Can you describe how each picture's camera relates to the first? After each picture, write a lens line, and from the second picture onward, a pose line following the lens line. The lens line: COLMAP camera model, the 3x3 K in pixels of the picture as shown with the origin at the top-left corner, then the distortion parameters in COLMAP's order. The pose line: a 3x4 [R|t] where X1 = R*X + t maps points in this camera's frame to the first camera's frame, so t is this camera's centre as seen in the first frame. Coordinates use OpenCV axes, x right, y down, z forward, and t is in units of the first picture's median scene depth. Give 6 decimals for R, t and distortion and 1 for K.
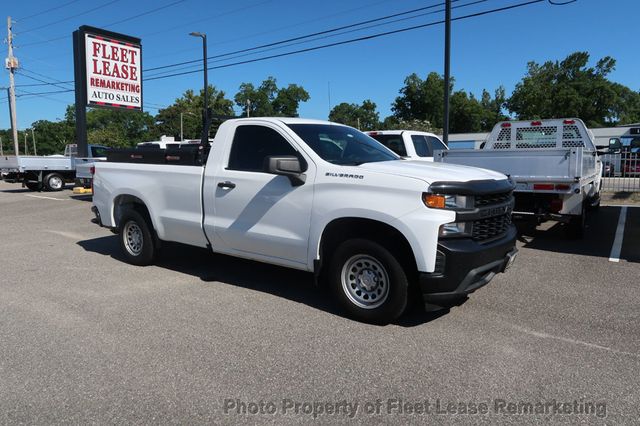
lens RADIAL K [[445.5, 0, 320.0], [0, 445.5, 213.0], [0, 0, 1]] dist [-0.032755, 0.010514]
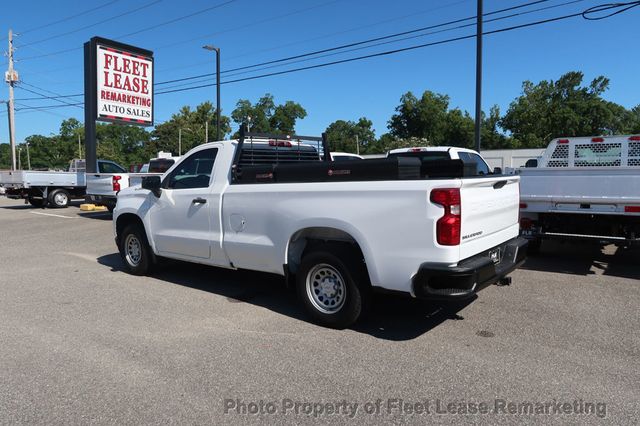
lens RADIAL K [[443.3, 0, 320.0], [0, 443.3, 213.0], [0, 0, 1]] dist [-0.024543, 0.006426]
pose [[0.999850, 0.003851, 0.016898, -0.013469], [-0.003232, 0.999327, -0.036543, -0.001367], [-0.017027, 0.036483, 0.999189, 0.009622]]
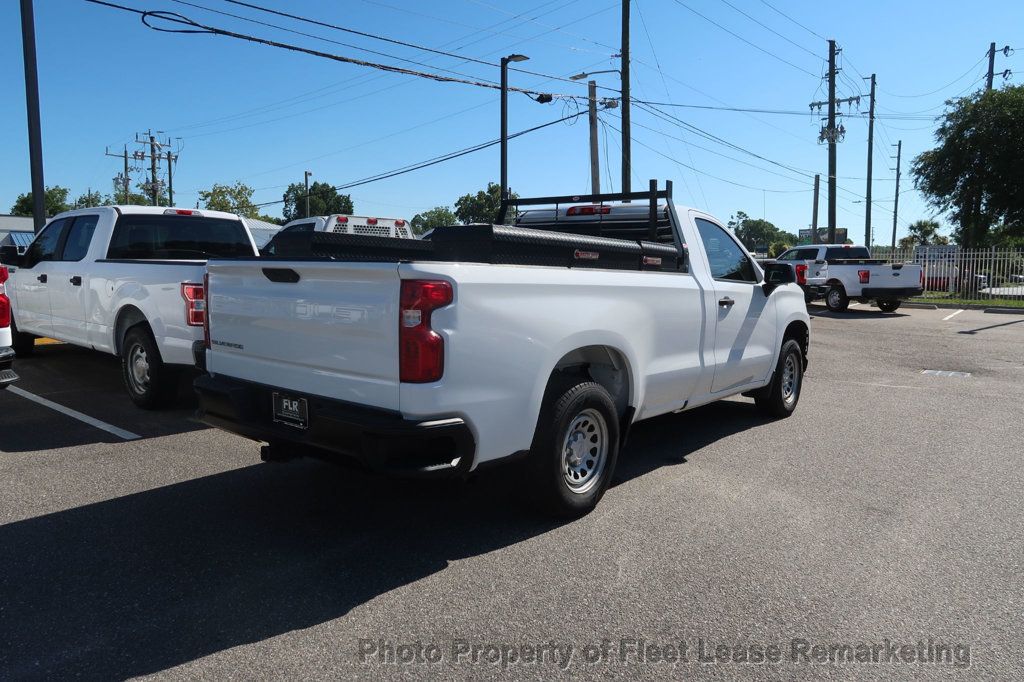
lens RADIAL K [[709.3, 0, 512.0], [0, 709.3, 341.0], [0, 0, 1]] dist [-0.024543, 0.006426]
pose [[0.043794, -0.094719, 0.994540, -0.087407], [0.113638, 0.989507, 0.089236, -0.009093], [-0.992557, 0.109110, 0.054098, 0.082876]]
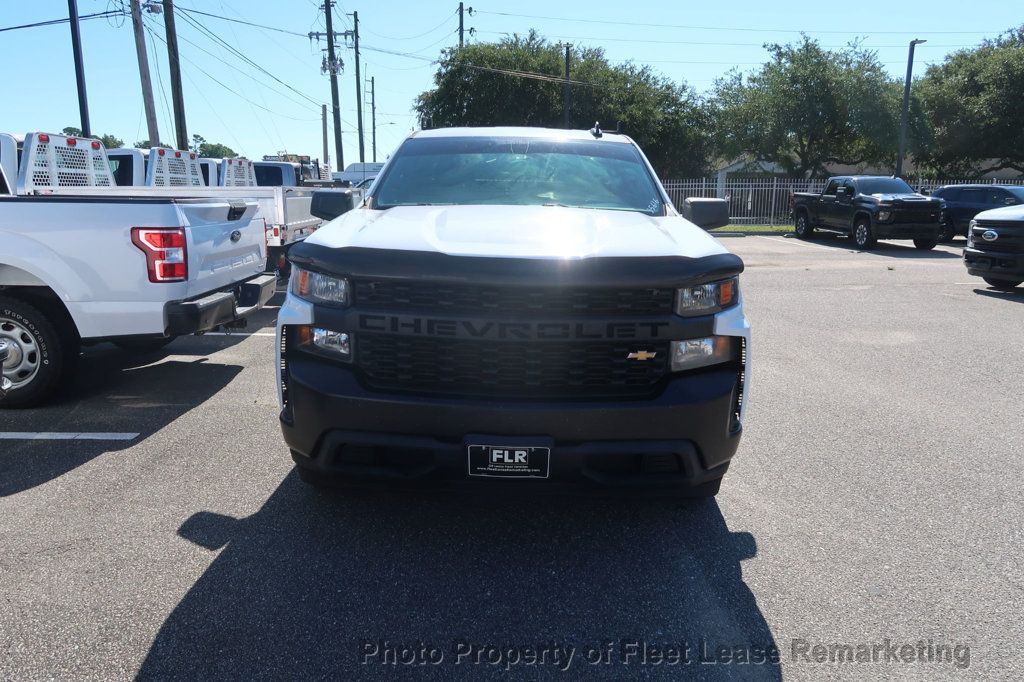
lens RADIAL K [[709.3, 0, 512.0], [0, 709.3, 341.0], [0, 0, 1]] dist [-0.024543, 0.006426]
pose [[-0.632669, -0.149057, 0.759942, -0.076970], [0.093430, 0.959443, 0.265970, -0.016330], [-0.768765, 0.239273, -0.593084, 0.136336]]
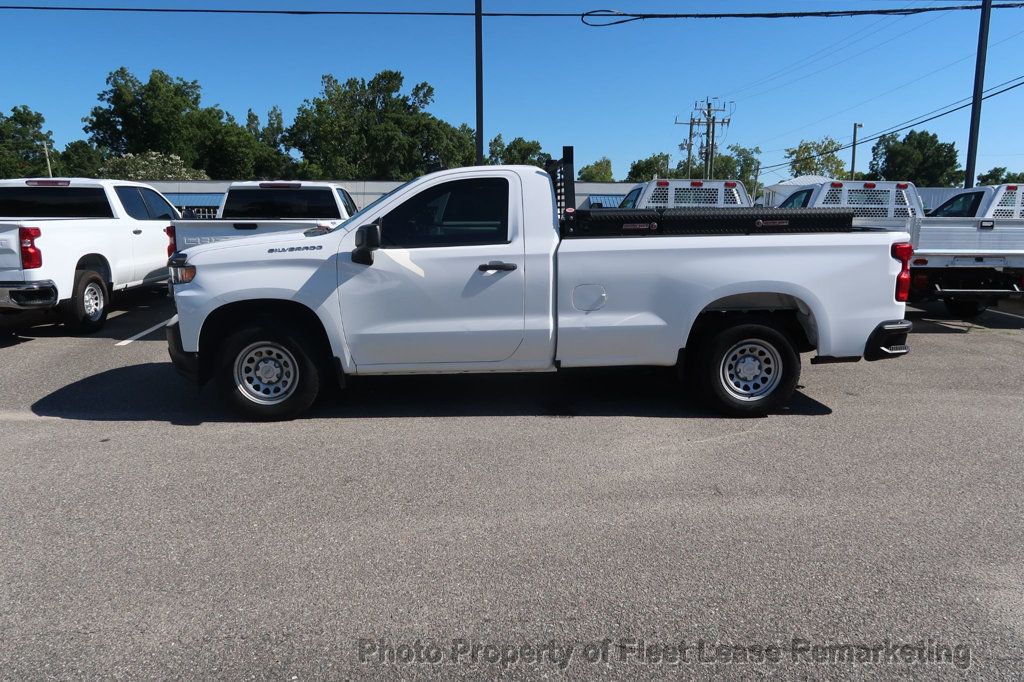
lens RADIAL K [[712.9, 0, 512.0], [0, 712.9, 341.0], [0, 0, 1]] dist [-0.032755, 0.010514]
pose [[0.737933, -0.099951, 0.667432, -0.077913], [0.069927, 0.994973, 0.071689, -0.003624], [-0.671242, -0.006230, 0.741212, 0.029361]]
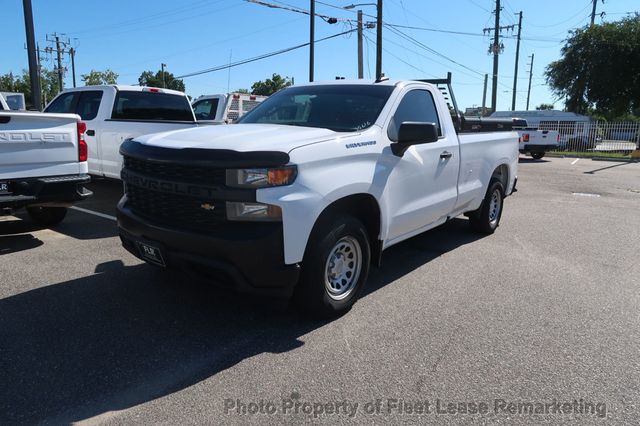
lens RADIAL K [[443.3, 0, 320.0], [0, 443.3, 213.0], [0, 0, 1]] dist [-0.024543, 0.006426]
pose [[-0.033301, -0.177880, 0.983489, -0.091942], [0.098802, 0.978628, 0.180346, -0.010750], [-0.994550, 0.103177, -0.015015, 0.100587]]
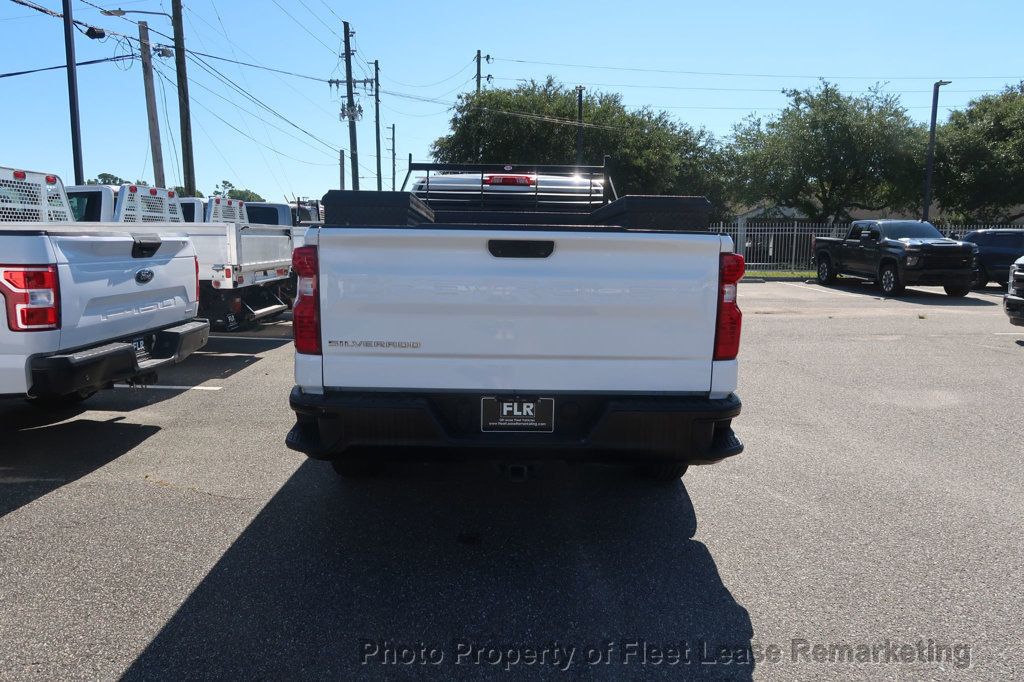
lens RADIAL K [[709.3, 0, 512.0], [0, 709.3, 341.0], [0, 0, 1]] dist [-0.024543, 0.006426]
pose [[-0.608403, -0.105997, 0.786518, -0.070669], [0.091763, 0.974998, 0.202380, -0.014002], [-0.788305, 0.195302, -0.583465, 0.124287]]
